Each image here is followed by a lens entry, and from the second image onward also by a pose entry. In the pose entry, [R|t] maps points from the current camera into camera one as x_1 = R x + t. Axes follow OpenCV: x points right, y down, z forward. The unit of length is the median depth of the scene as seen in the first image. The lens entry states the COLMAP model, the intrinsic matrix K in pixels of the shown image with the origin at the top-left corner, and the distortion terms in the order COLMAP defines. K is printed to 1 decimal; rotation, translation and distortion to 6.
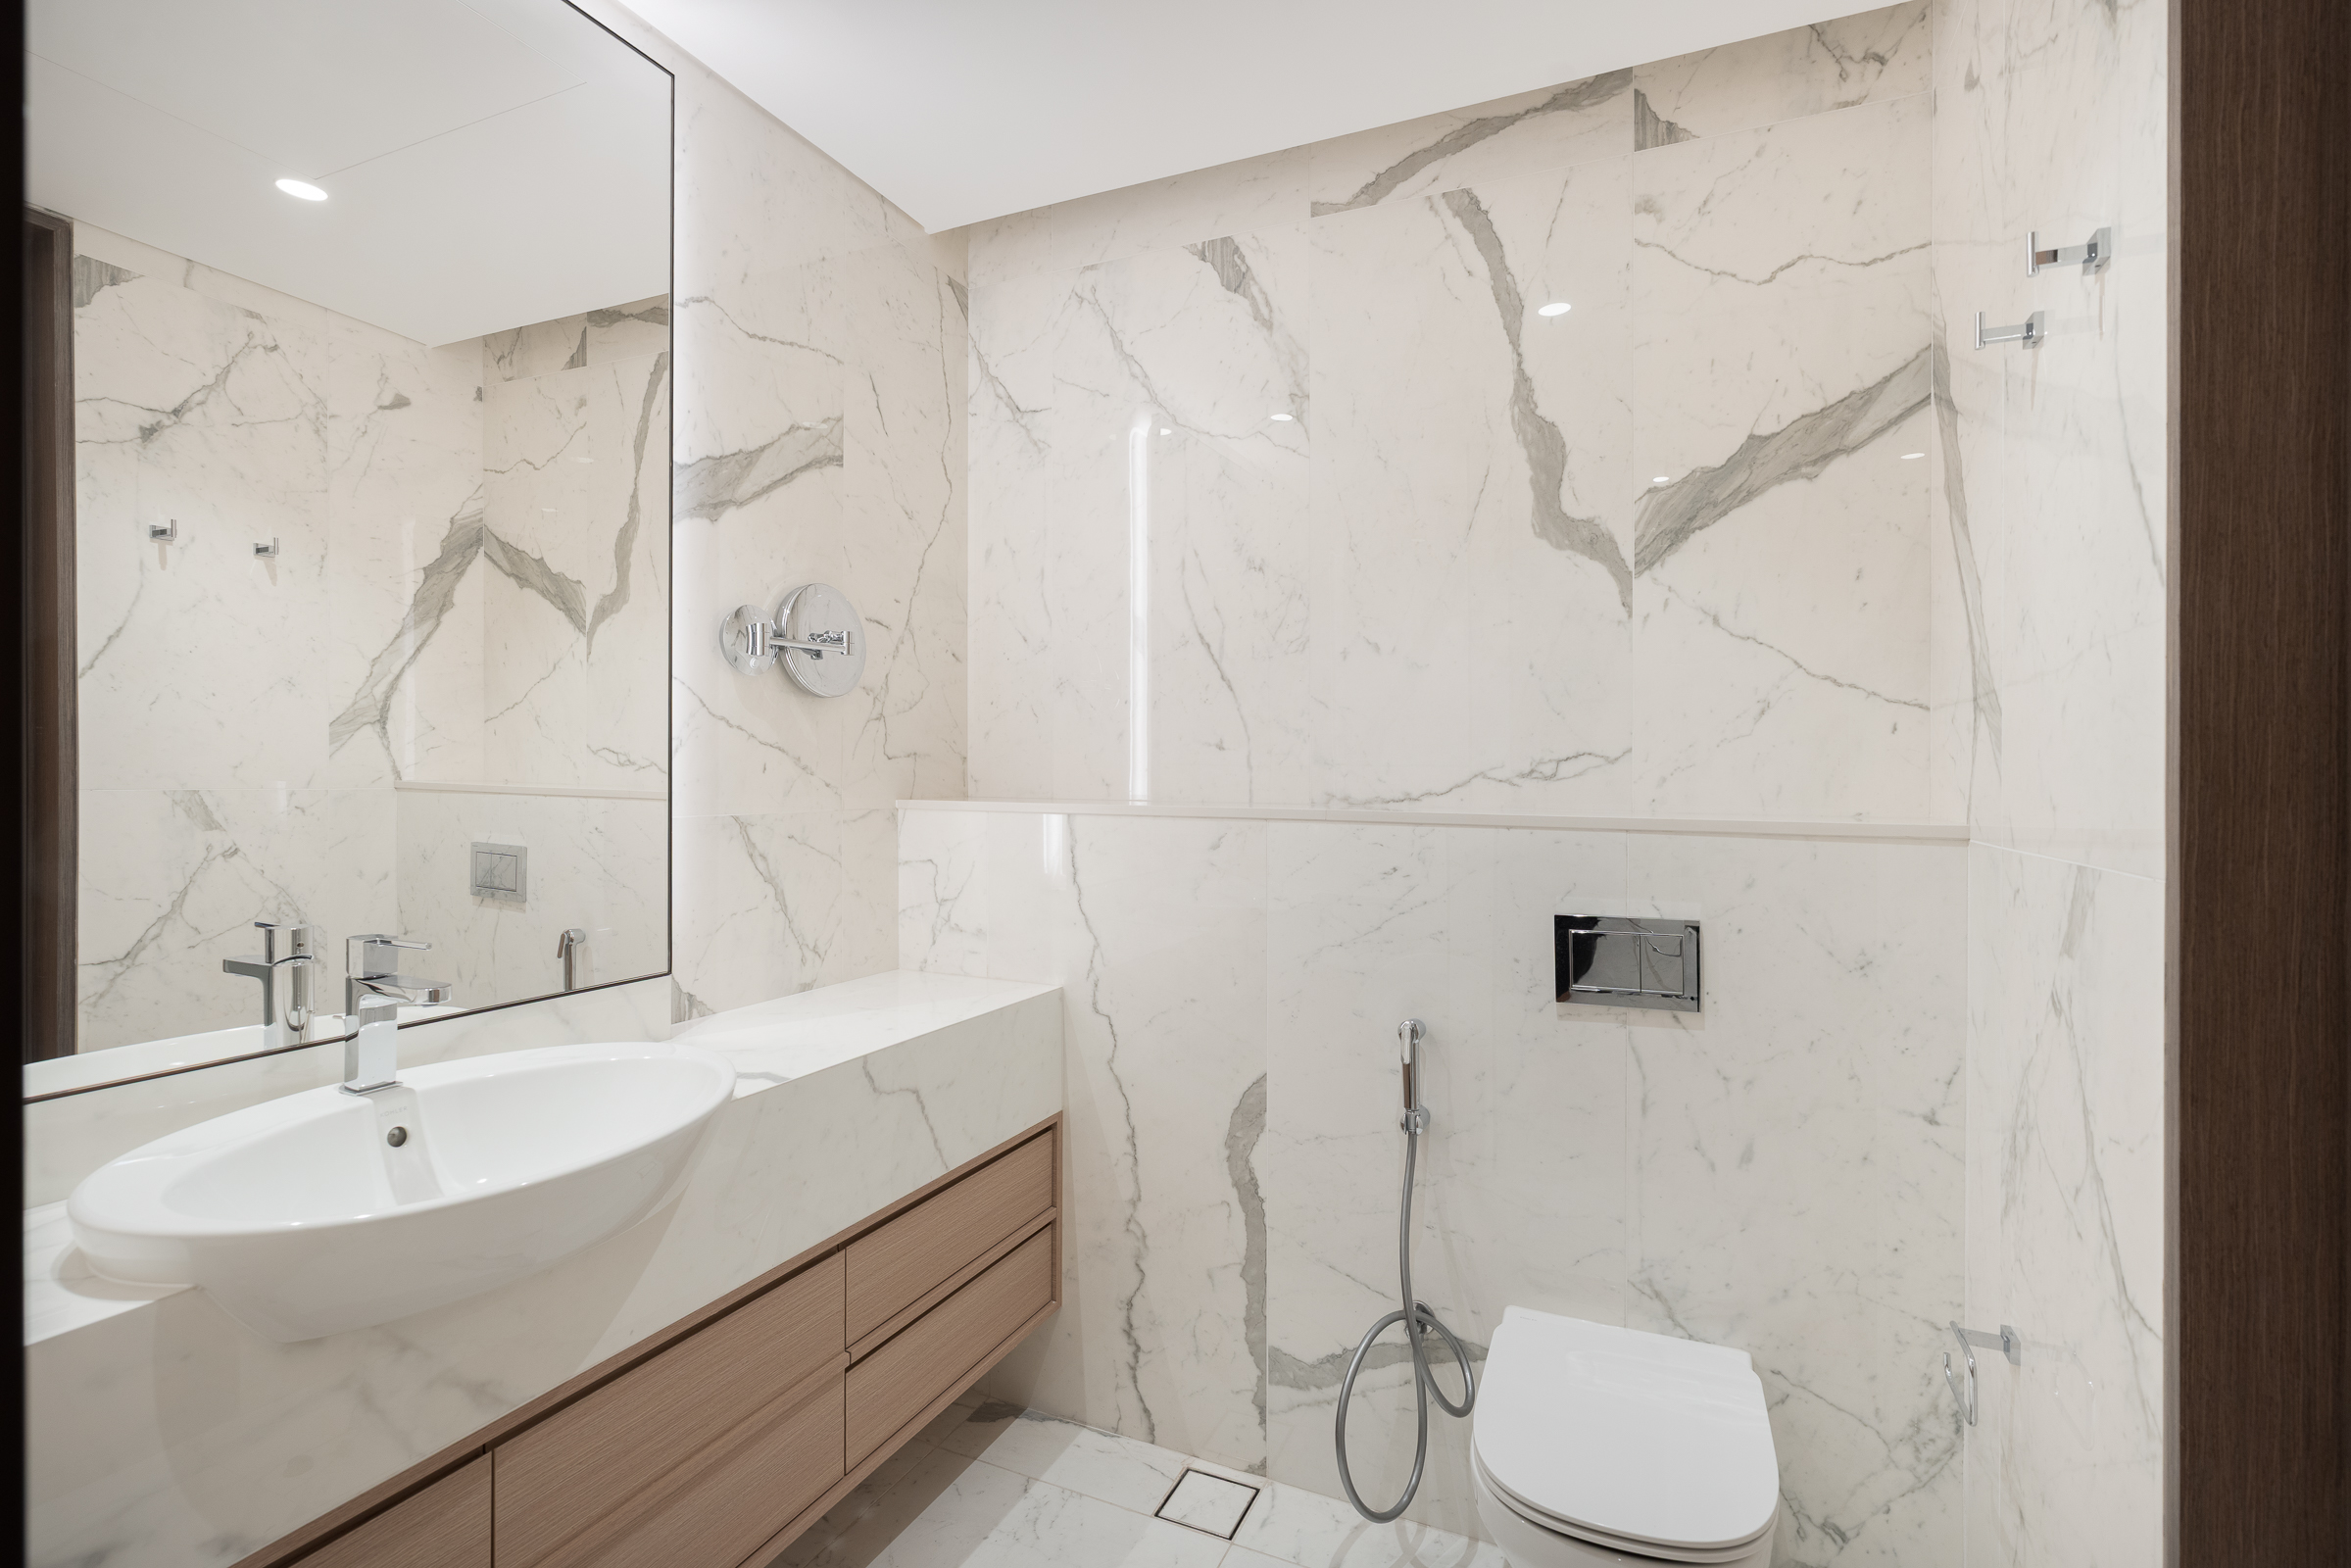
lens RADIAL K [[1066.3, 0, 1195.3], [0, 1066.3, 766.9], [0, 0, 1]] dist [-0.012414, 0.002488]
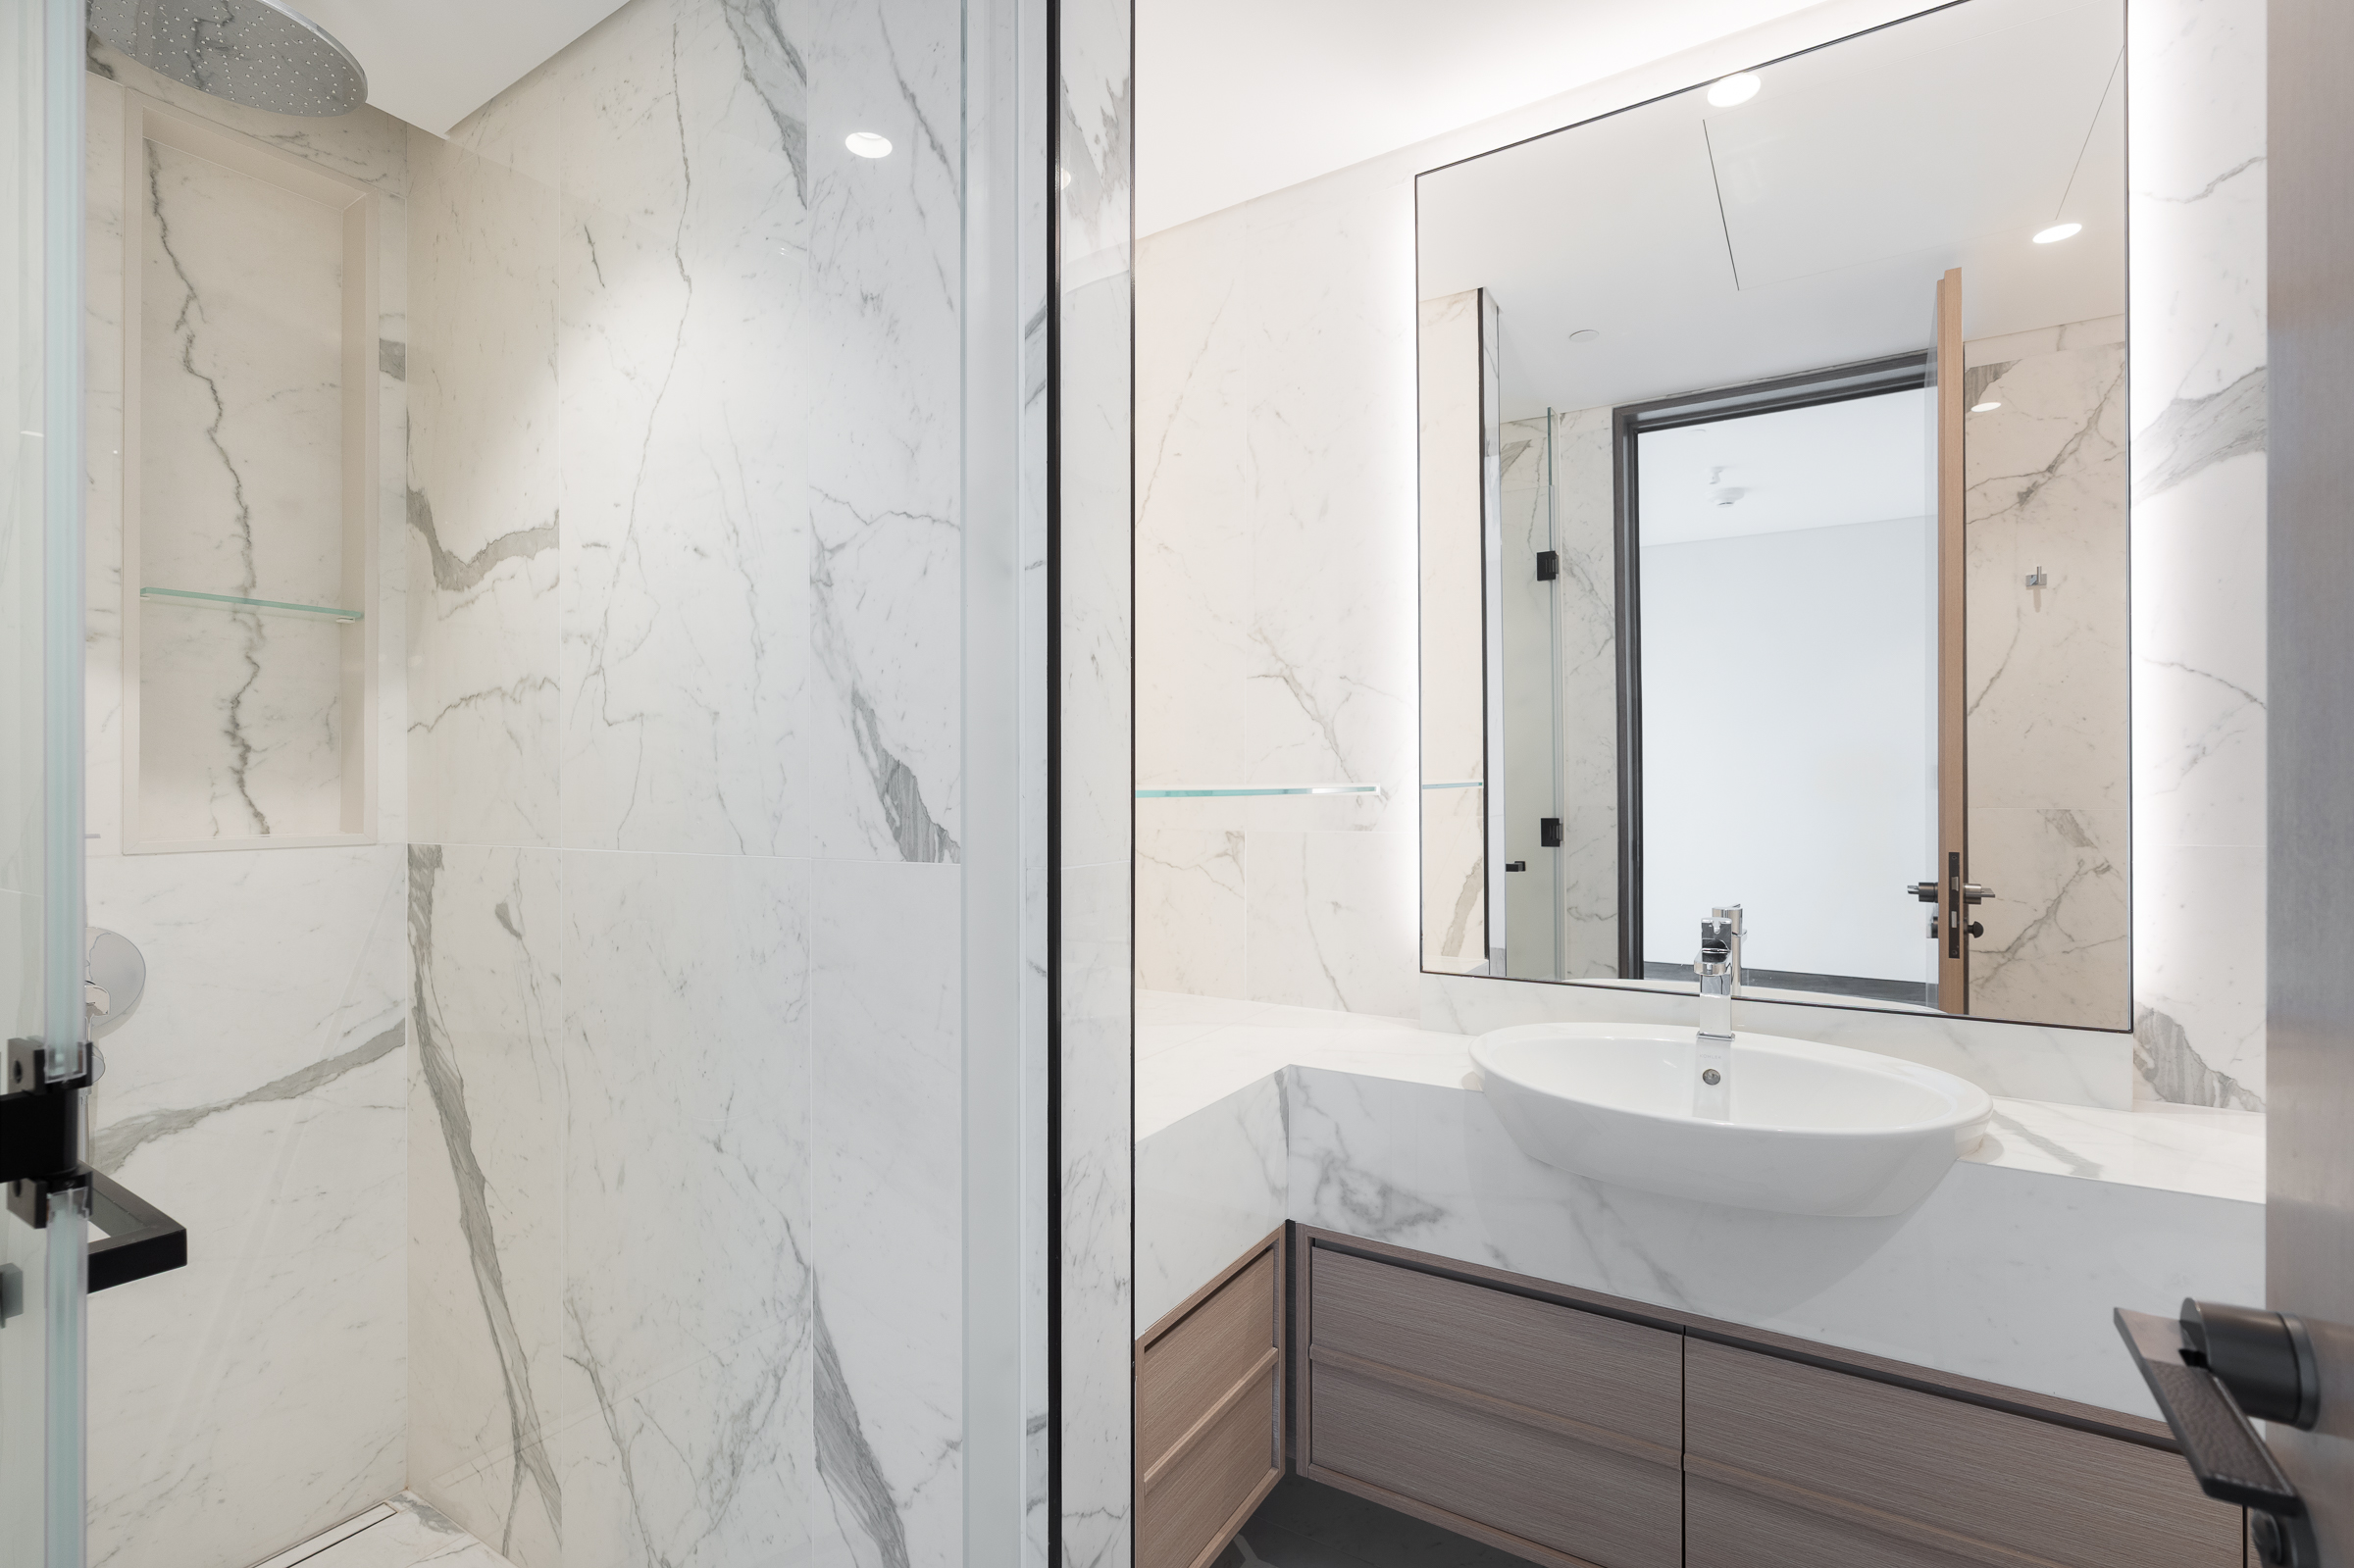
lens RADIAL K [[1067.5, 0, 1176.3], [0, 1067.5, 795.6], [0, 0, 1]] dist [-0.012414, 0.002488]
pose [[-0.125669, -0.000323, -0.992072, 0.260980], [0.004911, 0.999987, -0.000948, 0.004806], [0.992060, -0.004991, -0.125666, 0.230687]]
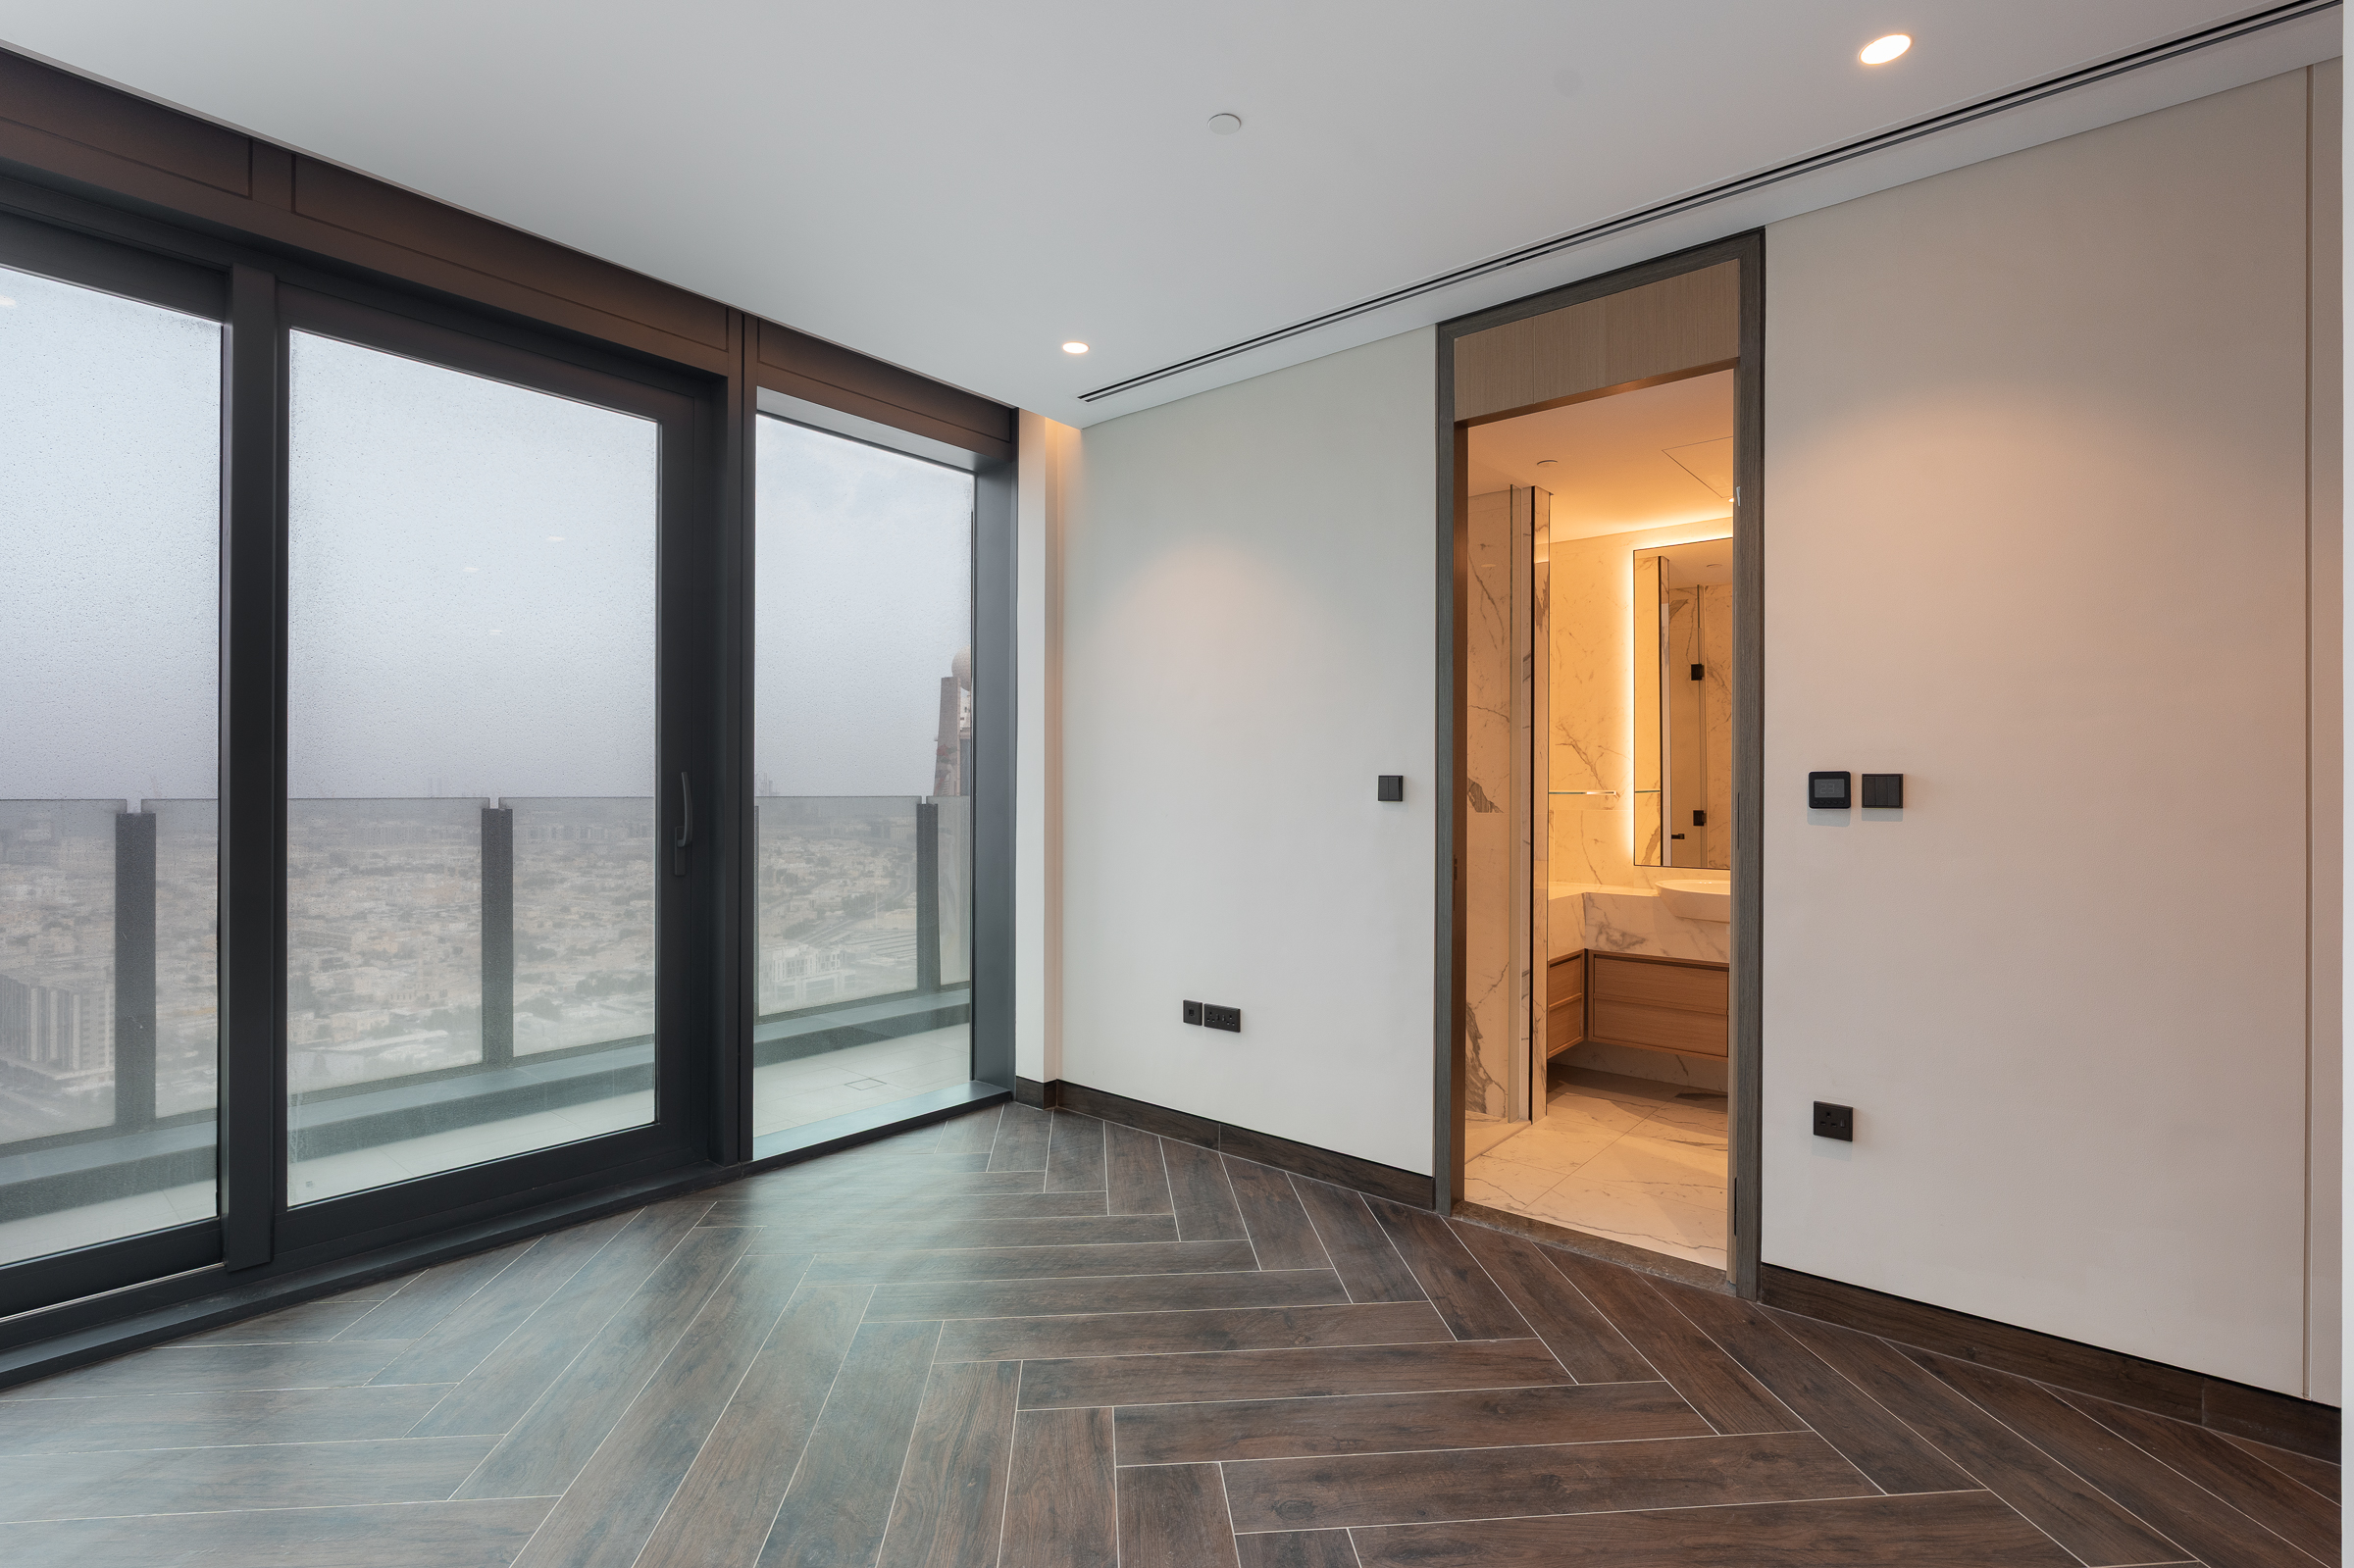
lens RADIAL K [[1067.5, 0, 1157.8], [0, 1067.5, 790.3], [0, 0, 1]] dist [-0.012414, 0.002488]
pose [[-0.277904, -0.008815, -0.960568, 1.488526], [-0.005258, 0.999957, -0.007655, 0.014203], [0.960594, 0.002923, -0.277939, 0.029036]]
